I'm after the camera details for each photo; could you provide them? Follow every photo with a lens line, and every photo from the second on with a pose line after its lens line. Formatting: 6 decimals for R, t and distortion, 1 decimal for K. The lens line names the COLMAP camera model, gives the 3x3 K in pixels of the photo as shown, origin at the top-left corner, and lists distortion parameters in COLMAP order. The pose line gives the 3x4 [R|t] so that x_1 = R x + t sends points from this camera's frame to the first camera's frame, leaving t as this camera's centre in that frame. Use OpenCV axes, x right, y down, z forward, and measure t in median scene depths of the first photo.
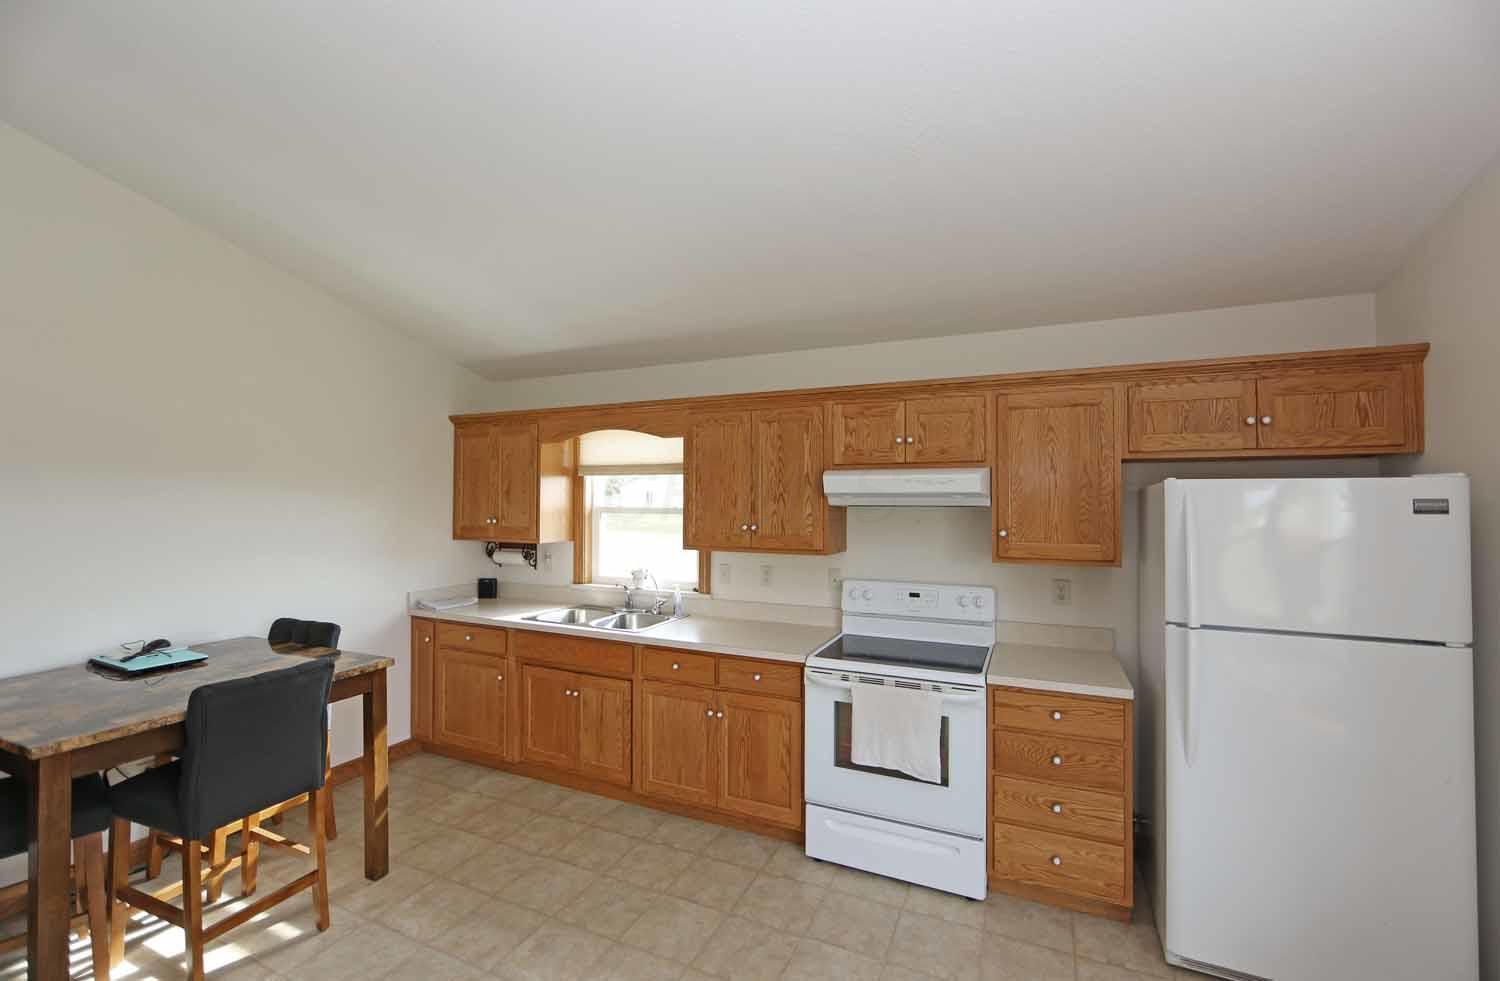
lens RADIAL K [[622.5, 0, 757.5], [0, 622.5, 493.1], [0, 0, 1]] dist [-0.005101, 0.000173]
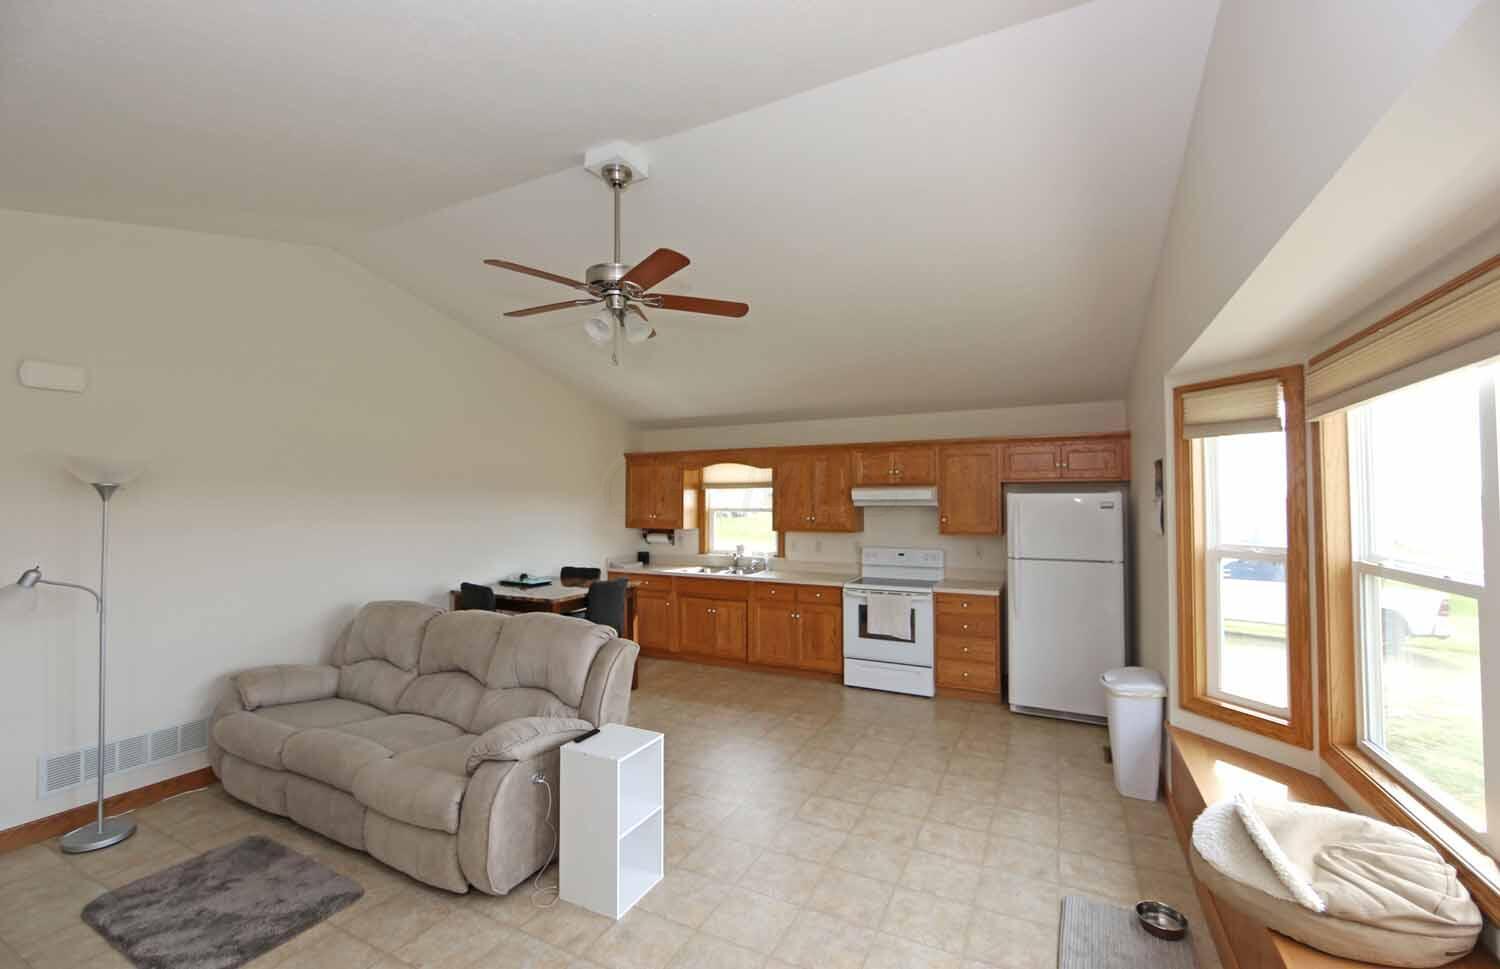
lens RADIAL K [[622.5, 0, 739.6], [0, 622.5, 488.0], [0, 0, 1]] dist [-0.005101, 0.000173]
pose [[0.998517, -0.006081, -0.054099, -0.133838], [0.005615, 0.999946, -0.008758, -0.021125], [0.054150, 0.008441, 0.998497, -0.922489]]
